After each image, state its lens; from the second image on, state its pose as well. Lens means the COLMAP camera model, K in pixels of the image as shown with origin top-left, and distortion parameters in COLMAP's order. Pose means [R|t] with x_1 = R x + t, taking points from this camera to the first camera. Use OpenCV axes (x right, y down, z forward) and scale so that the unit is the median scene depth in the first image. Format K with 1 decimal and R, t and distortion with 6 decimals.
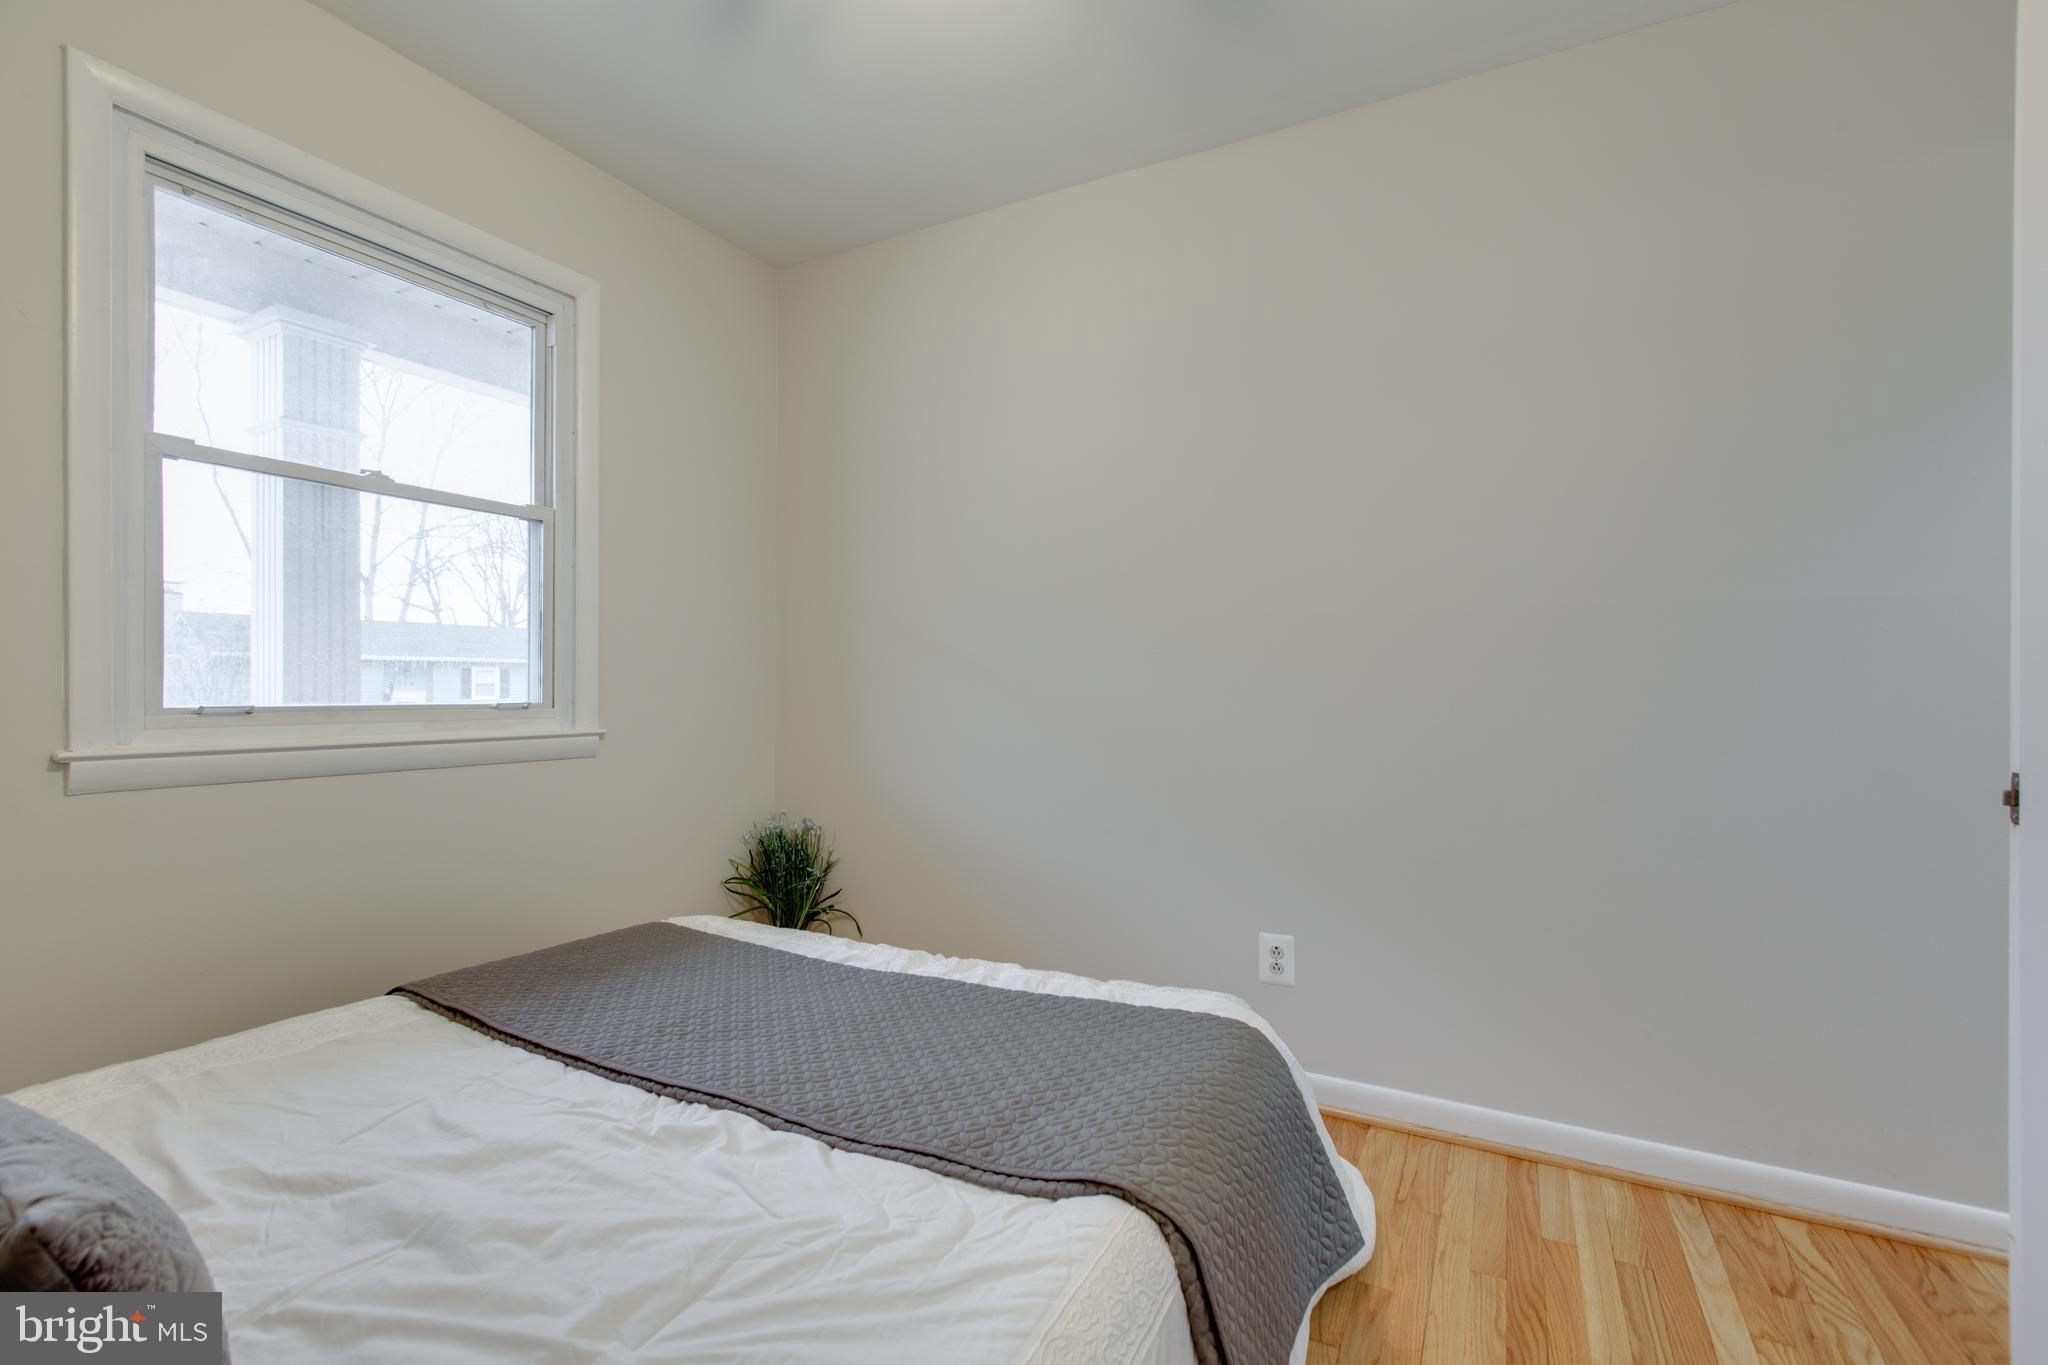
lens RADIAL K [[914.4, 0, 1022.2], [0, 914.4, 683.0], [0, 0, 1]] dist [0.001003, 0.000041]
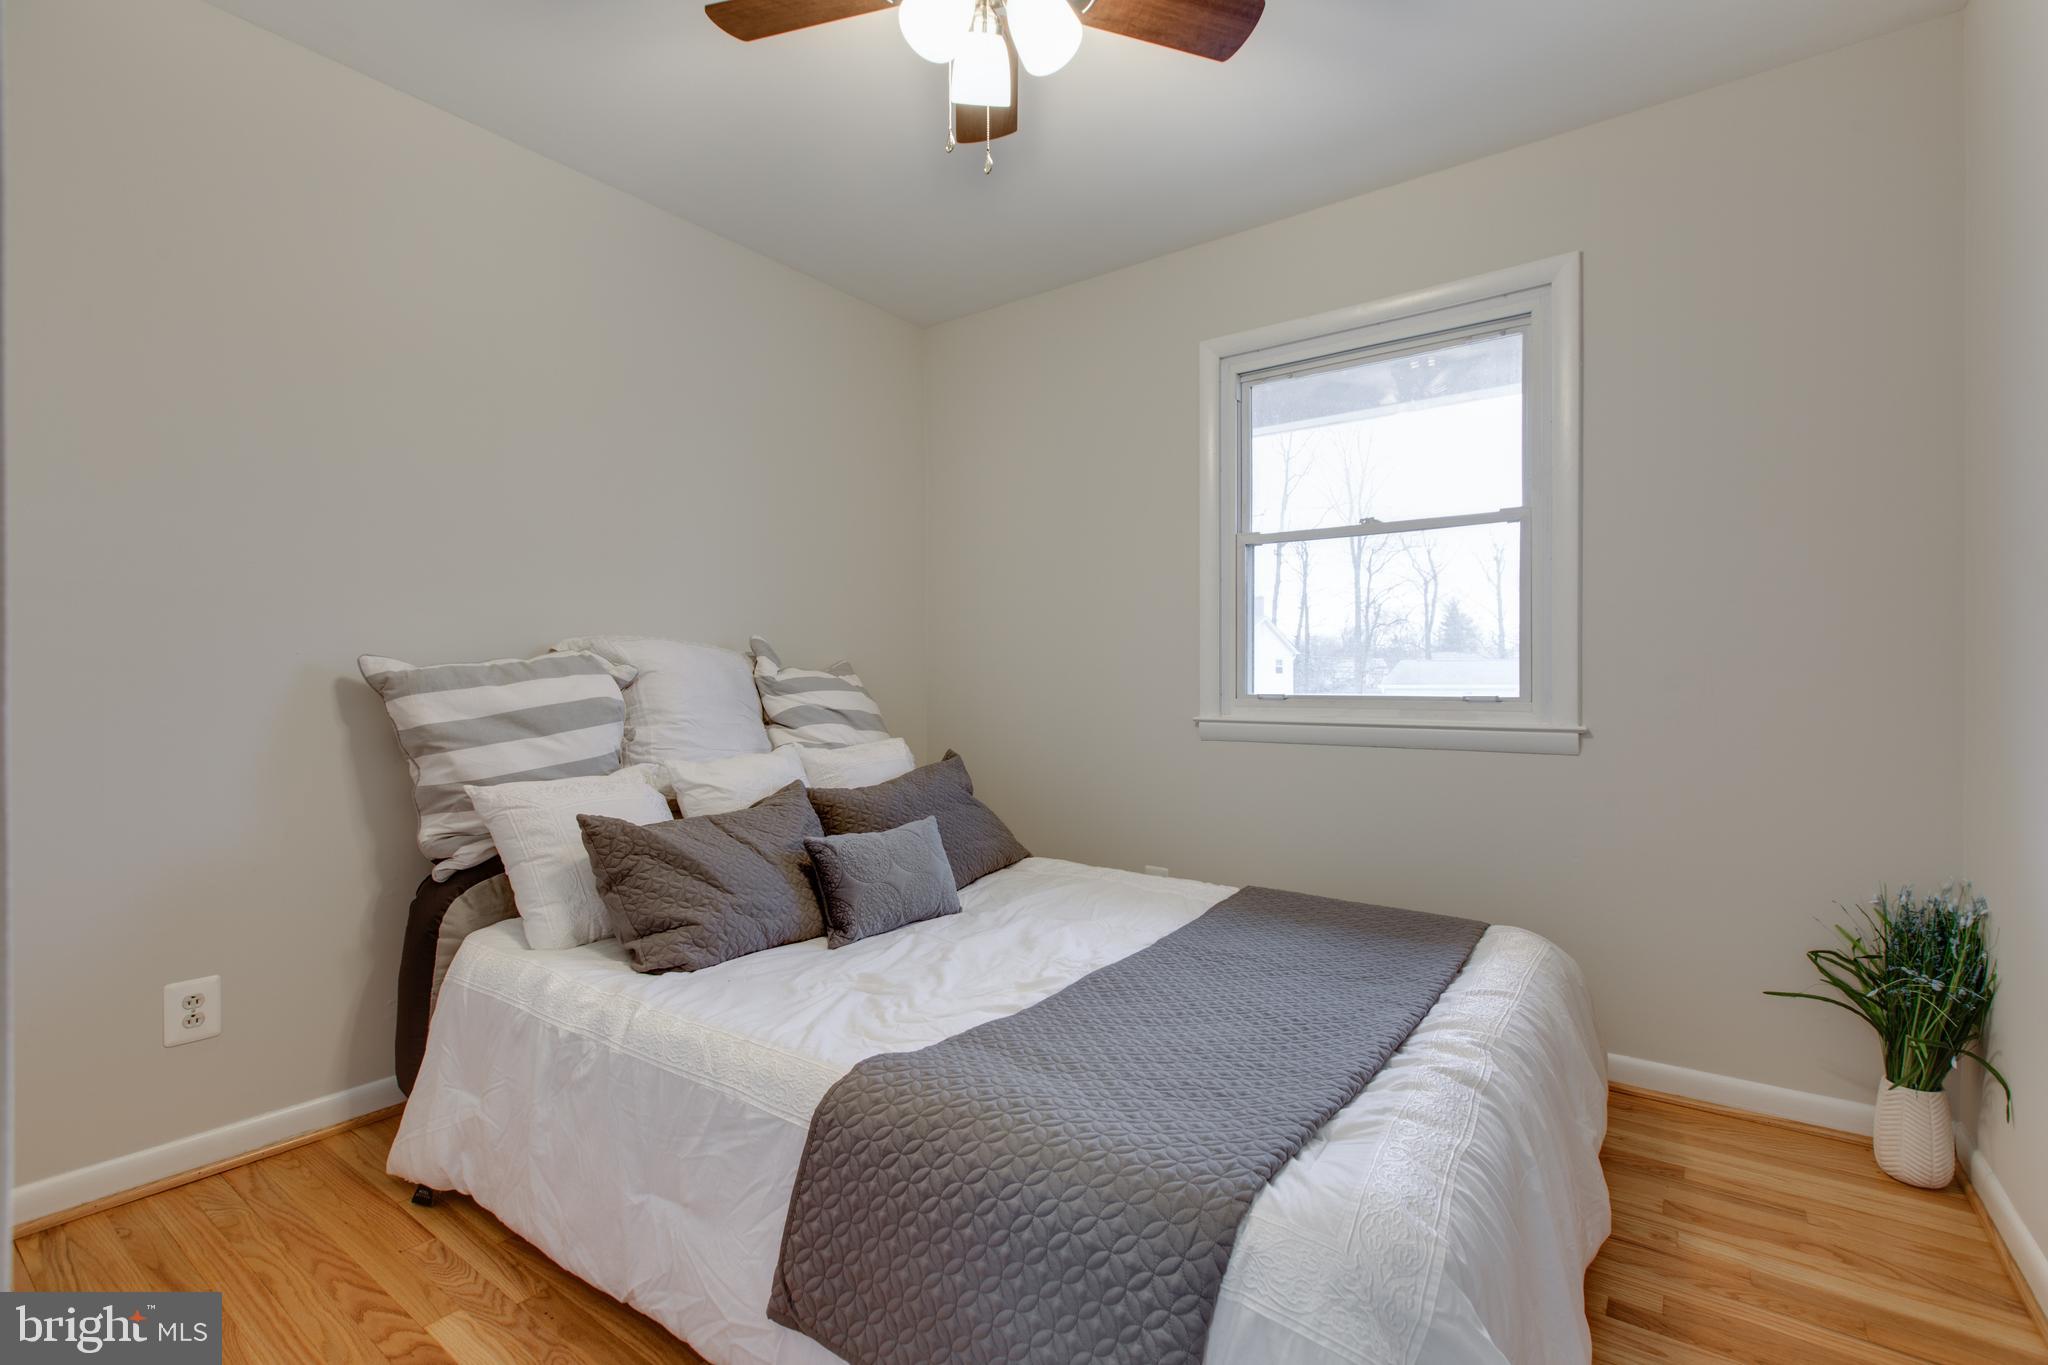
lens RADIAL K [[914.4, 0, 1022.3], [0, 914.4, 684.3], [0, 0, 1]] dist [0.001003, 0.000041]
pose [[-0.146084, 0.004817, -0.989260, 0.682505], [0.008844, 0.999955, 0.003563, -0.001527], [0.989233, -0.008229, -0.146120, 0.711643]]
